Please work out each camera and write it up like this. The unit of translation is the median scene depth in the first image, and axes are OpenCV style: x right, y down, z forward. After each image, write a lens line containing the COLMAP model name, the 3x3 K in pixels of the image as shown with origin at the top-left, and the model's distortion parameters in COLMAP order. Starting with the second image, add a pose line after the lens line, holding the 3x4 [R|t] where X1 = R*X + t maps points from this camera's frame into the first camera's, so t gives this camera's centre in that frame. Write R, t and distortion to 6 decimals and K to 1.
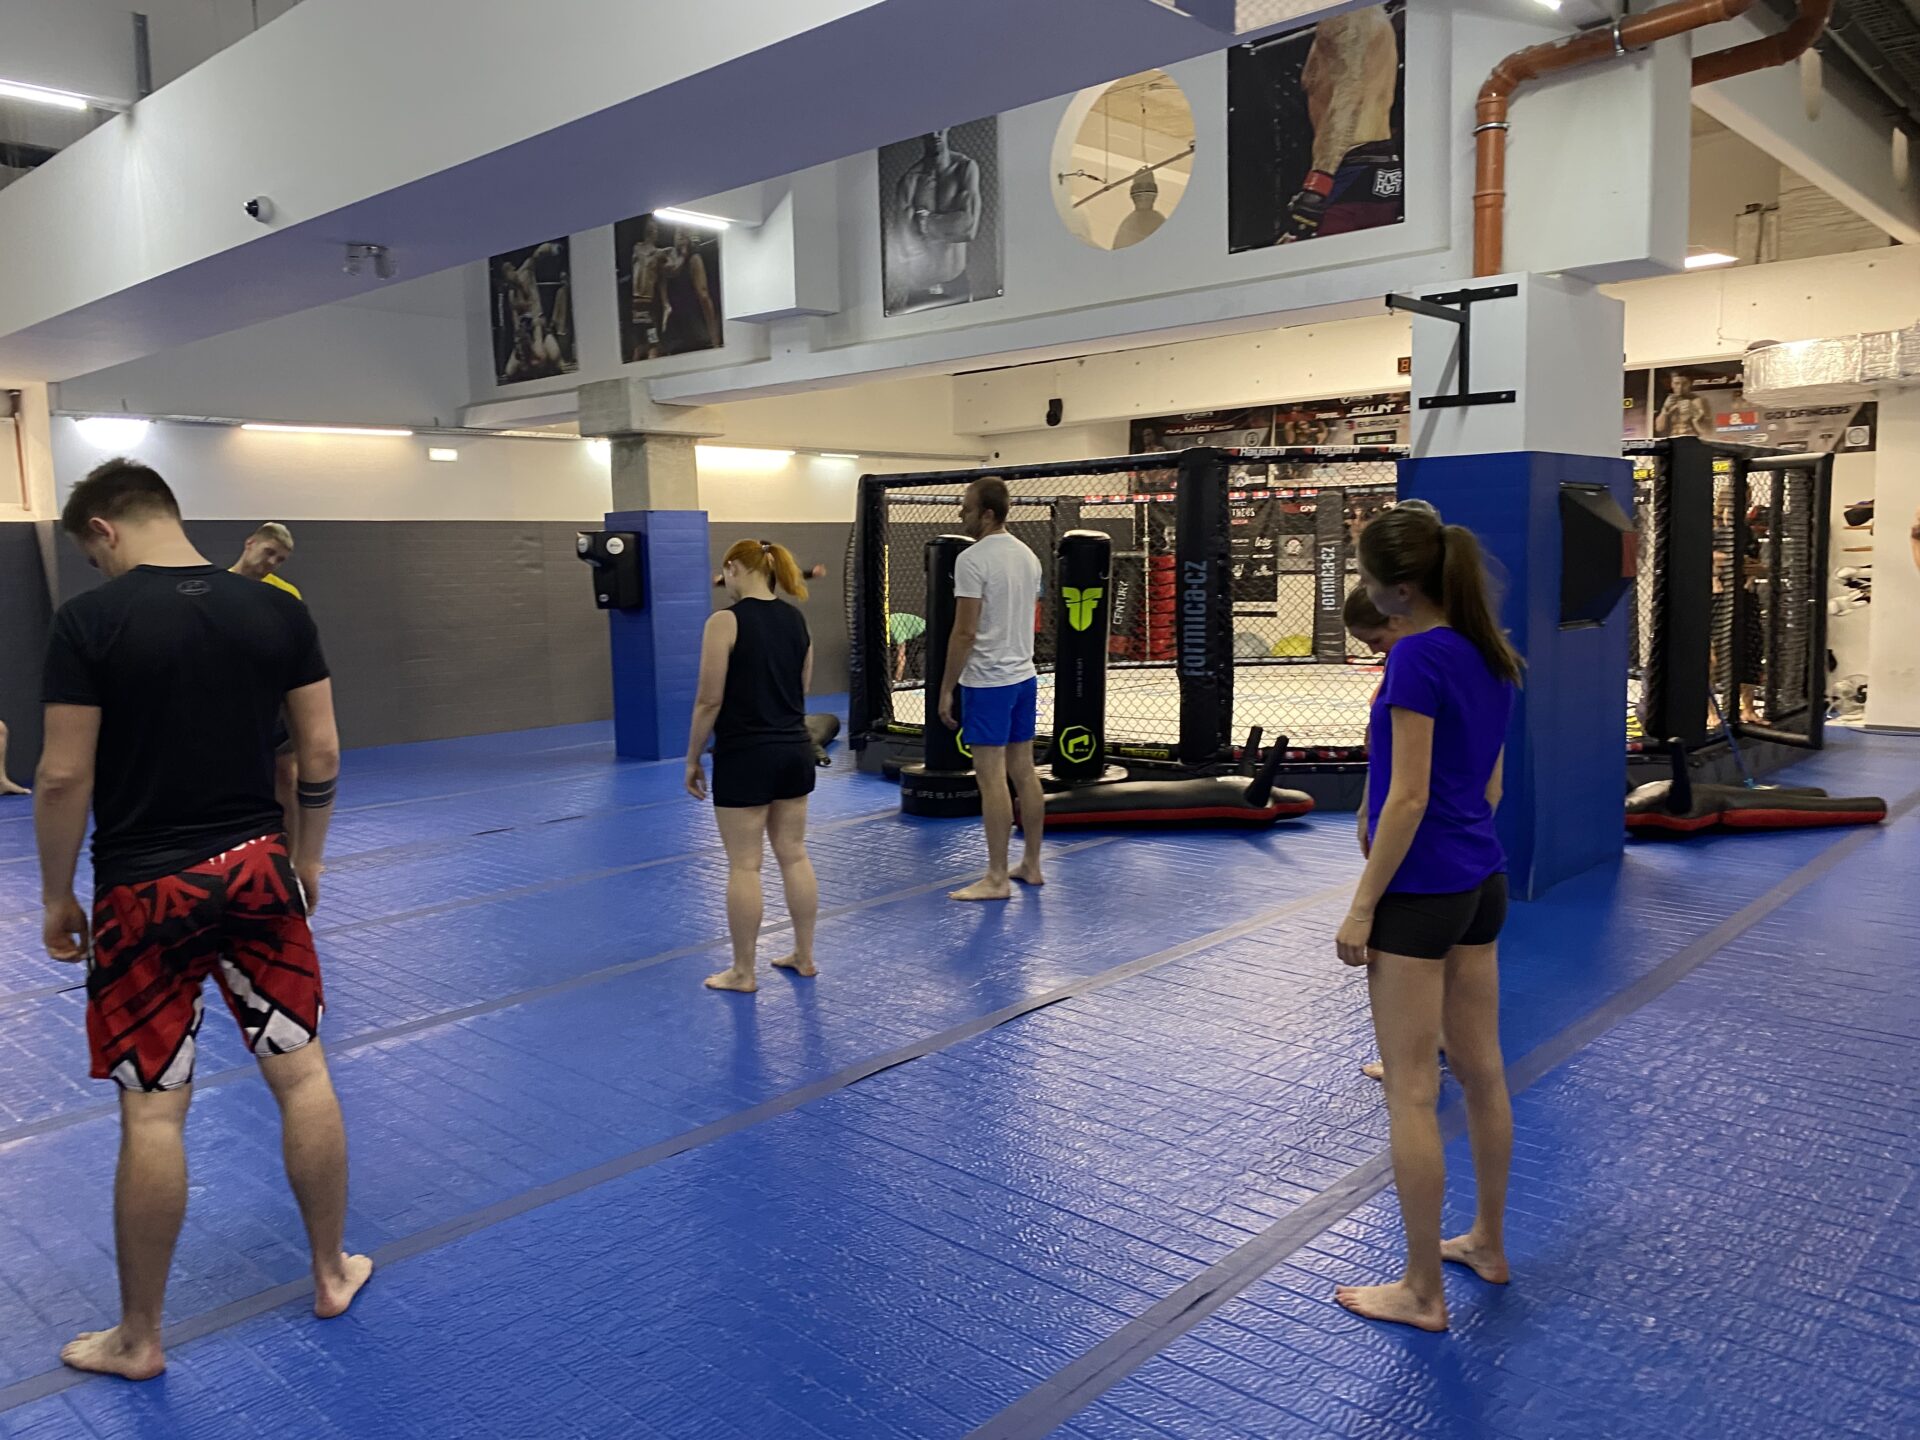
lens RADIAL K [[1446.9, 0, 960.0], [0, 1446.9, 720.0], [0, 0, 1]] dist [0.042818, -0.072480]
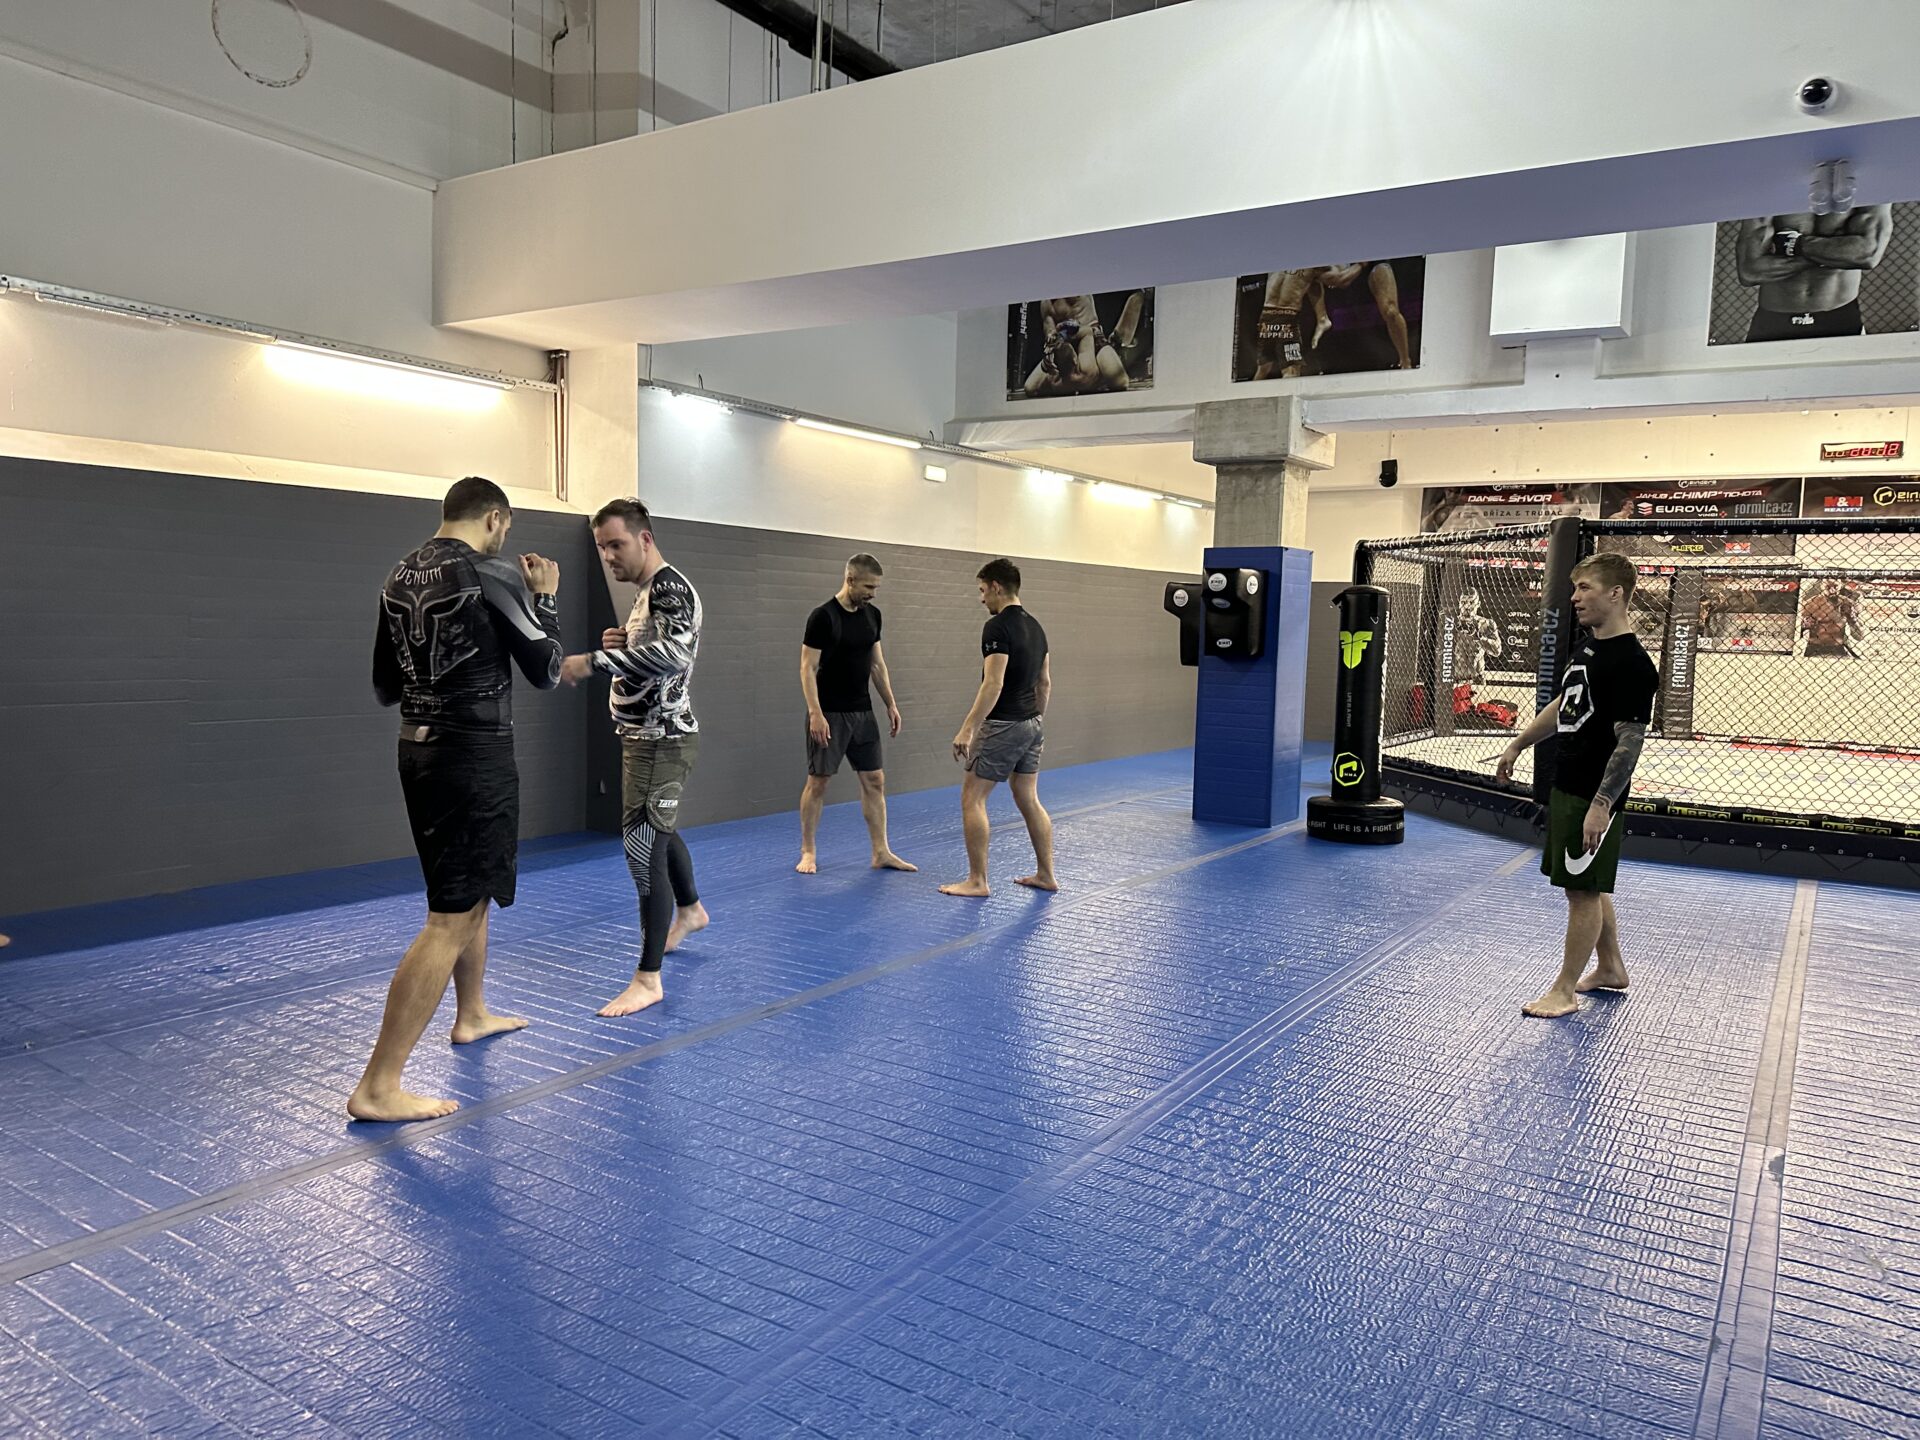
lens RADIAL K [[1282.1, 0, 960.0], [0, 1282.1, 720.0], [0, 0, 1]] dist [0.064132, -0.109339]
pose [[0.987332, 0.039961, 0.153553, -0.615284], [-0.035072, 0.998792, -0.034419, -0.006632], [-0.154743, 0.028598, 0.987541, 0.302982]]
